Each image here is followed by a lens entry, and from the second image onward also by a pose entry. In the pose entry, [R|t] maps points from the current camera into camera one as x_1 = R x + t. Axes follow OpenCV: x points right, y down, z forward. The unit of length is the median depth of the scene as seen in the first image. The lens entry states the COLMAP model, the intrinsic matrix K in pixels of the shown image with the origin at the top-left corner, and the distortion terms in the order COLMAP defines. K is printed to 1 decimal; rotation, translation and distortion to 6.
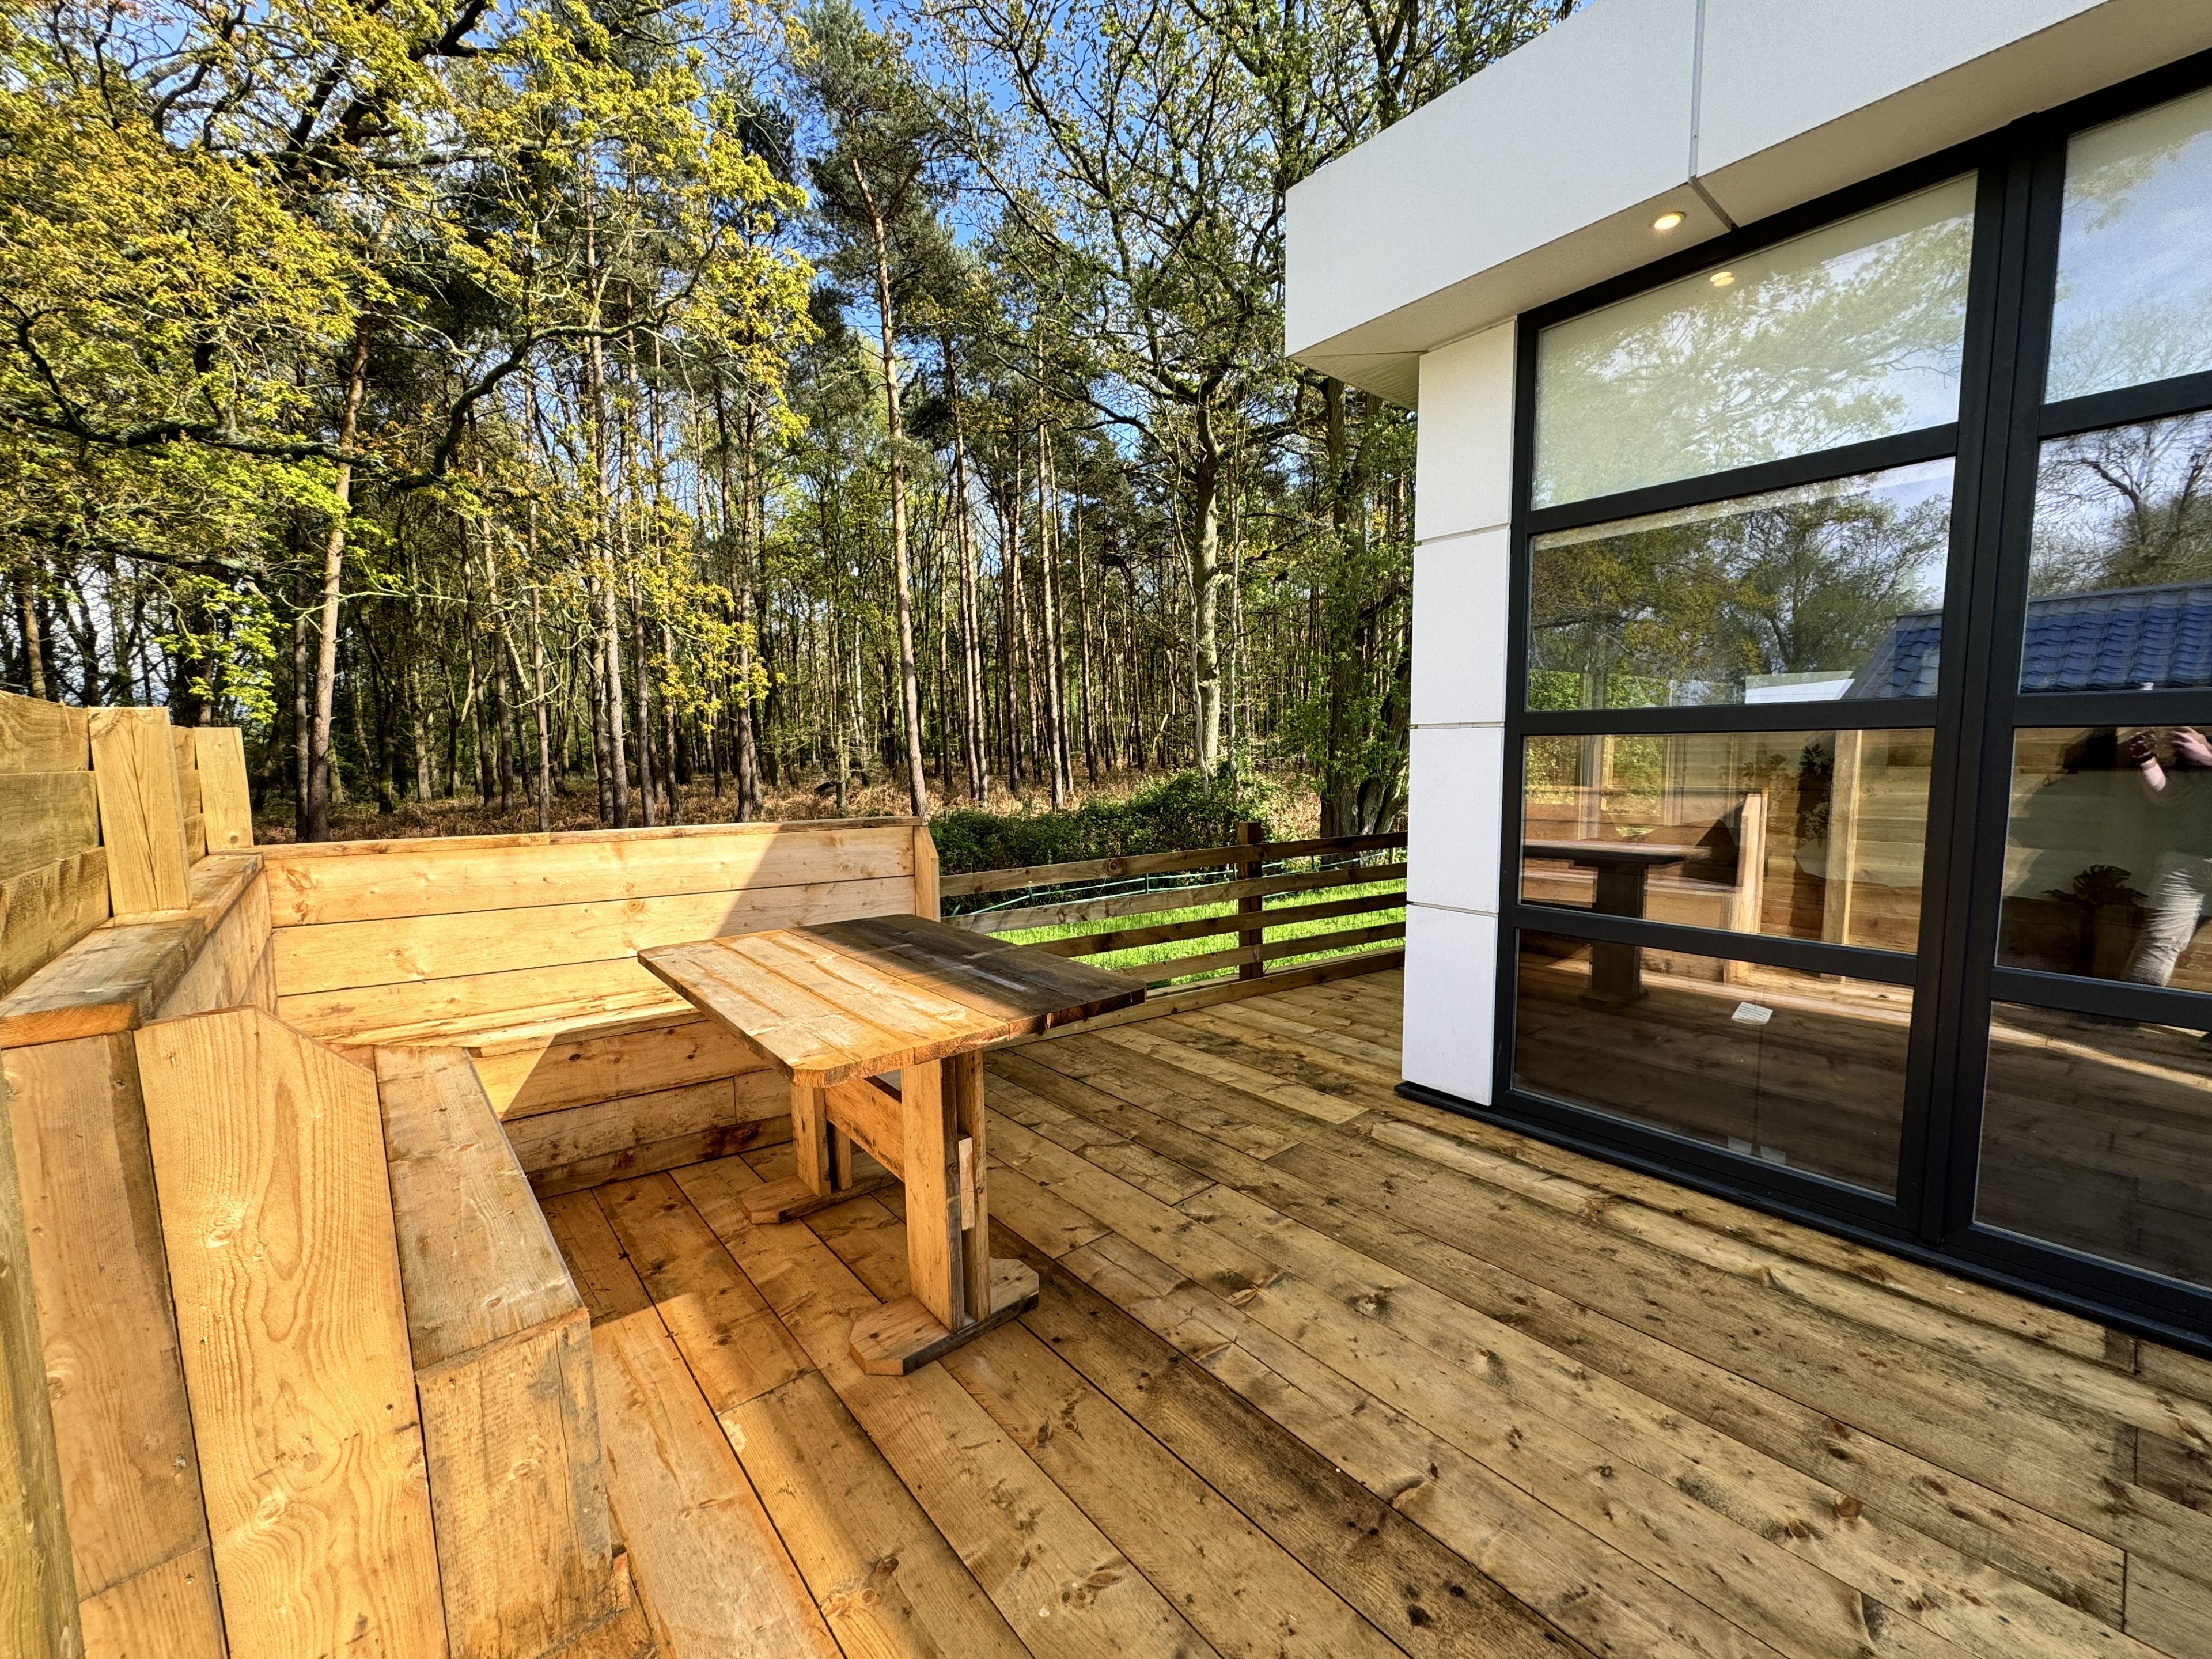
lens RADIAL K [[877.0, 0, 1119.5], [0, 877.0, 839.1], [0, 0, 1]] dist [0.001121, 0.000071]
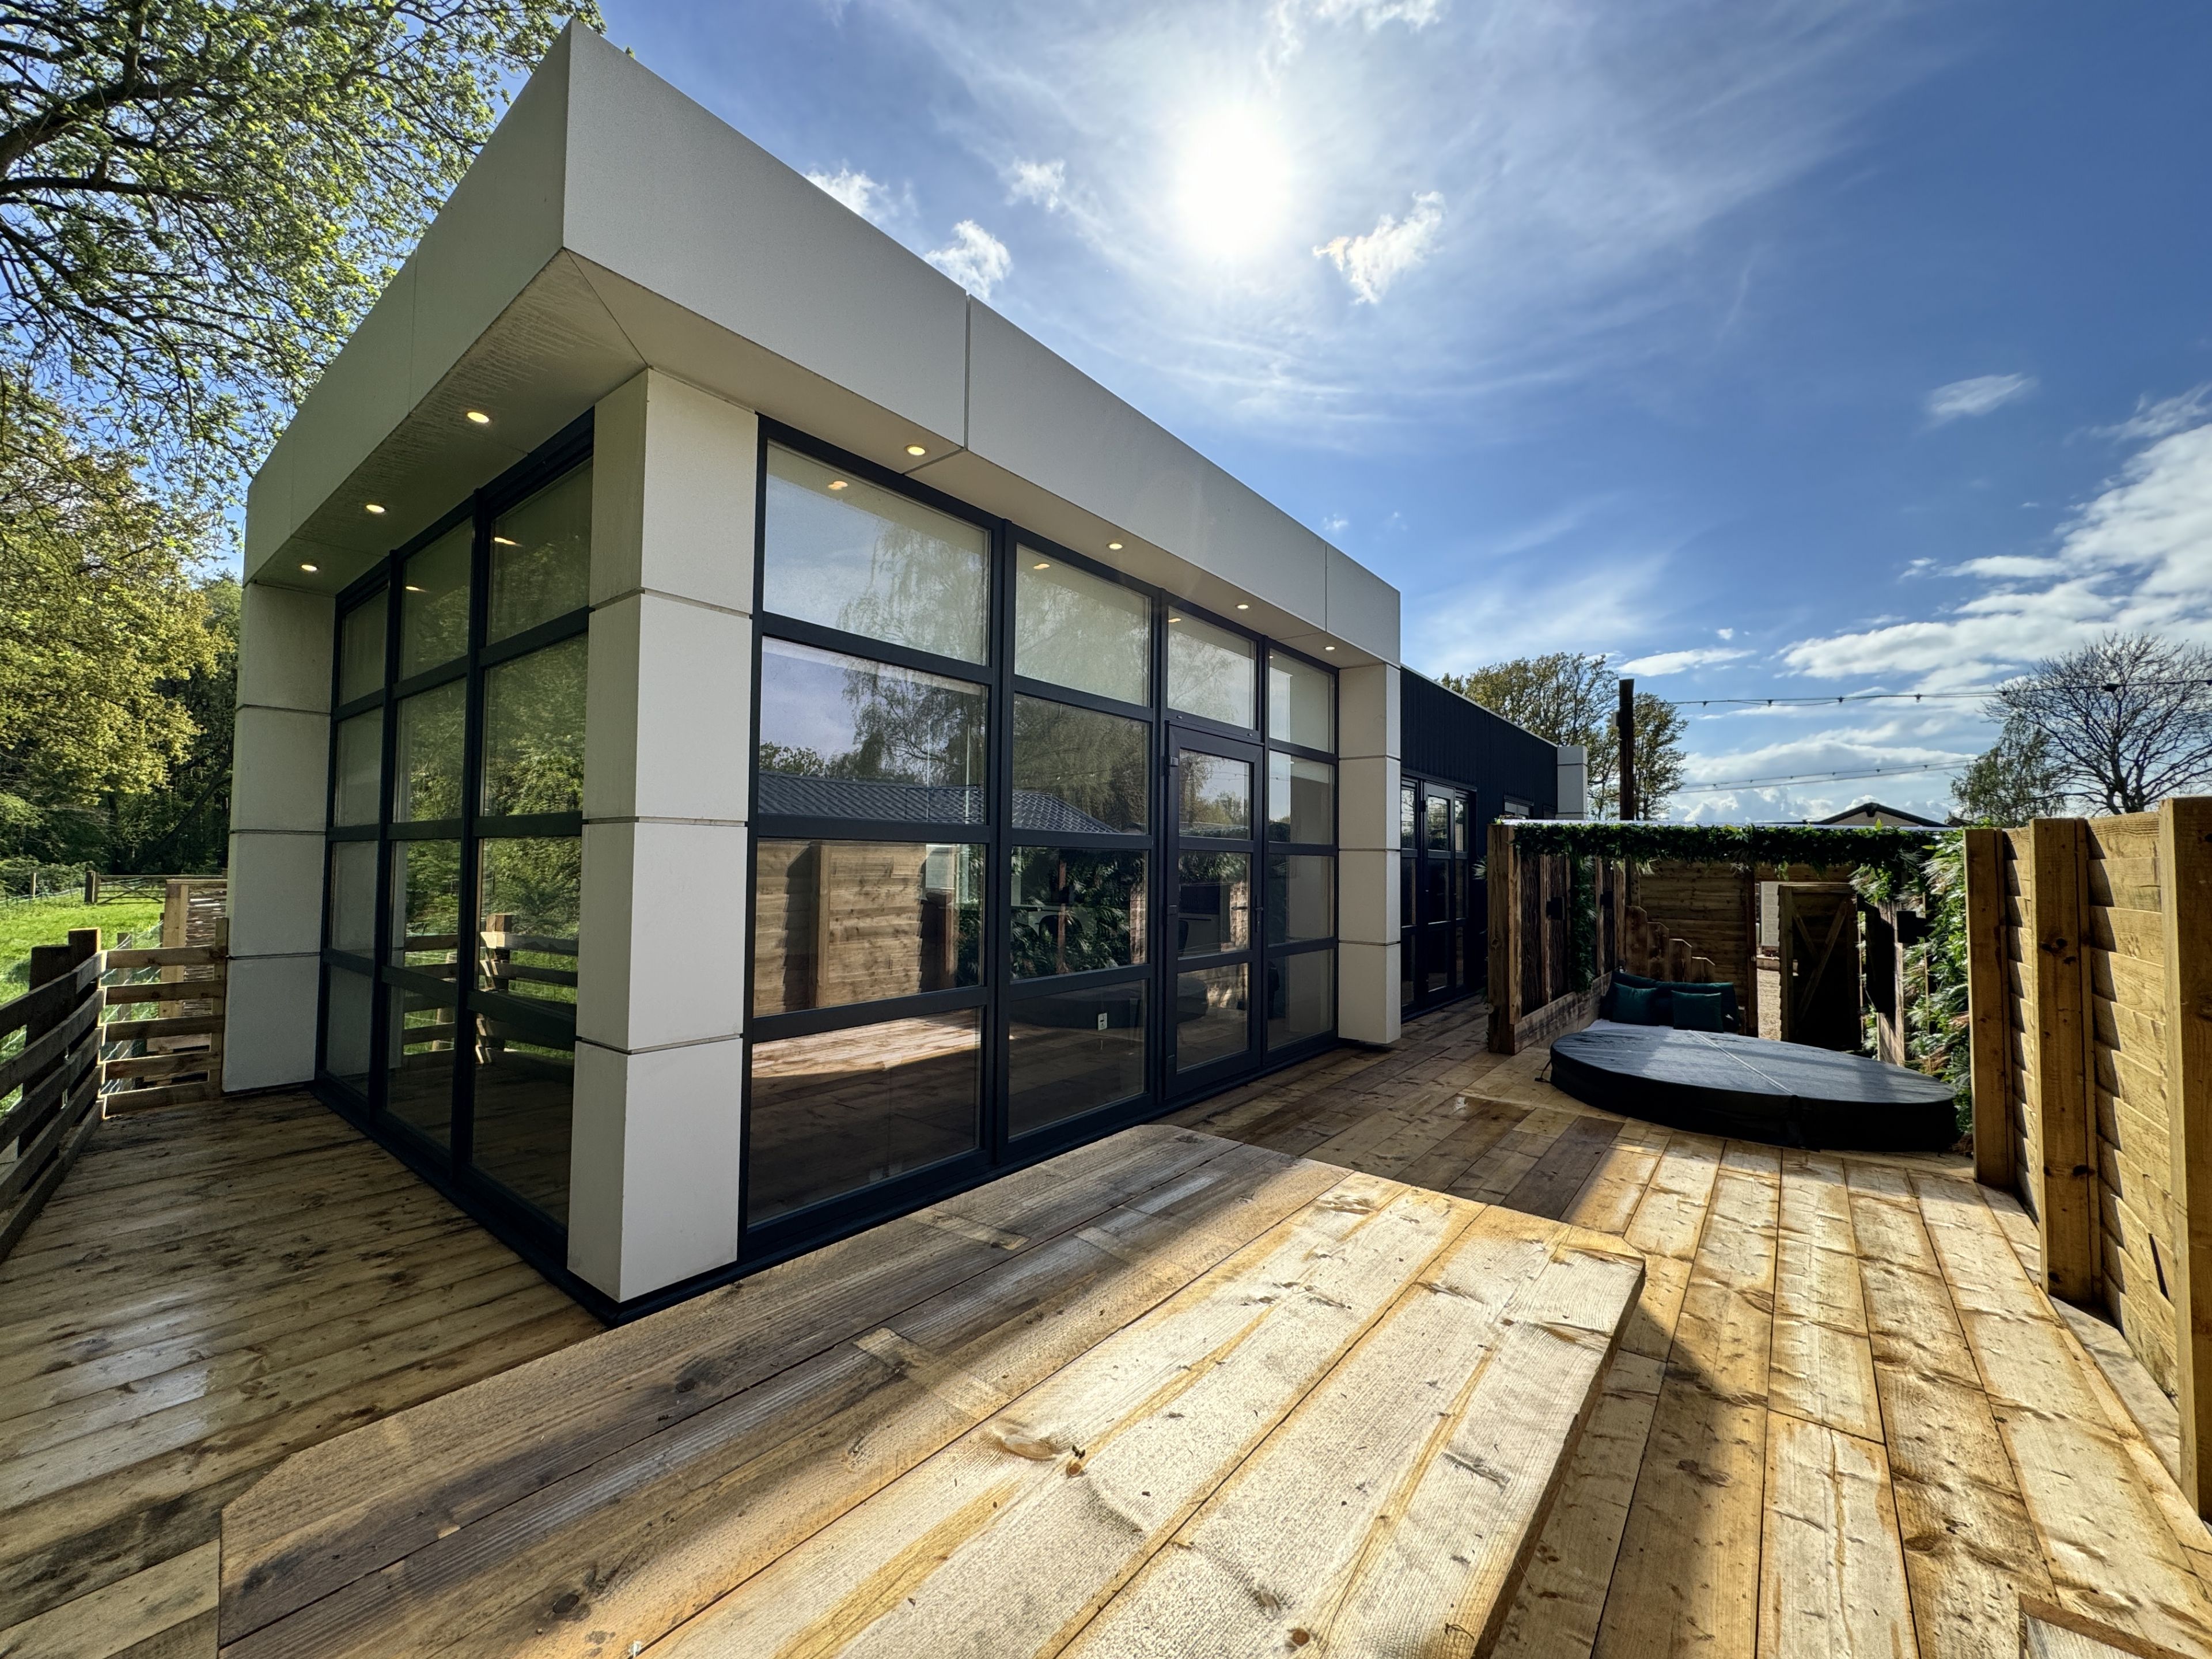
lens RADIAL K [[877.0, 0, 1089.1], [0, 877.0, 838.8], [0, 0, 1]] dist [0.001121, 0.000071]
pose [[-0.179980, 0.040580, 0.982833, -0.265140], [0.095214, 0.995176, -0.023654, -0.029586], [-0.979051, 0.089322, -0.182976, 0.405953]]
